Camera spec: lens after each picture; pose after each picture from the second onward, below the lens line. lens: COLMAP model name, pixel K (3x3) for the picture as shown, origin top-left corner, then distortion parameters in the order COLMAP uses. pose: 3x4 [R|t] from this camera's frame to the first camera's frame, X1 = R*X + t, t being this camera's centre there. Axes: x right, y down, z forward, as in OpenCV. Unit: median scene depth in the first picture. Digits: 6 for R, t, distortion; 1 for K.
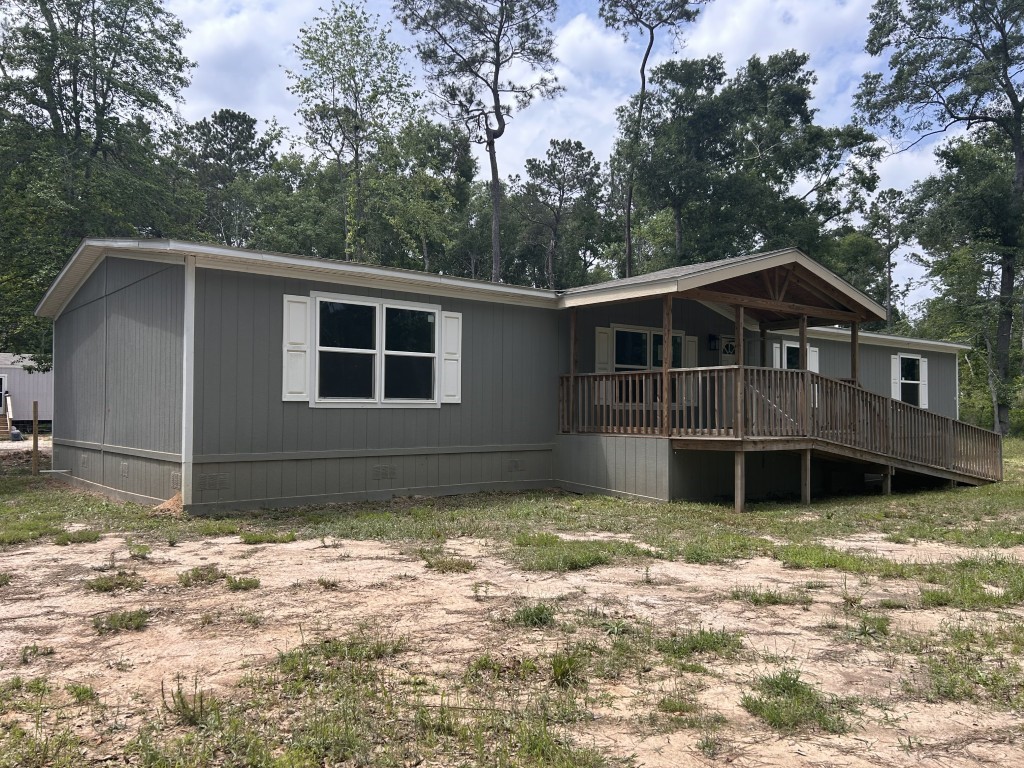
lens RADIAL K [[810.0, 0, 512.0], [0, 810.0, 385.0], [0, 0, 1]] dist [0.000486, 0.000037]
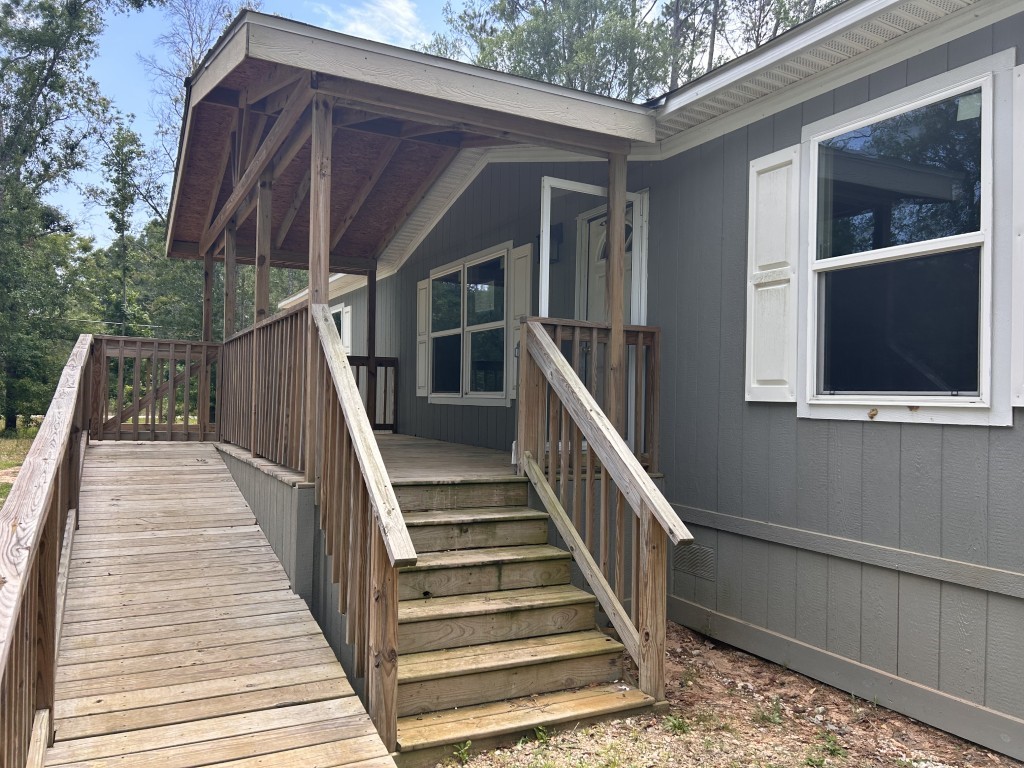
lens RADIAL K [[782.5, 0, 511.7], [0, 782.5, 383.5], [0, 0, 1]] dist [0.028540, -0.021406]
pose [[-0.214840, -0.021138, -0.976420, 0.161081], [0.009853, 0.999668, -0.023810, 0.018826], [0.976600, -0.014736, -0.214560, 0.945089]]
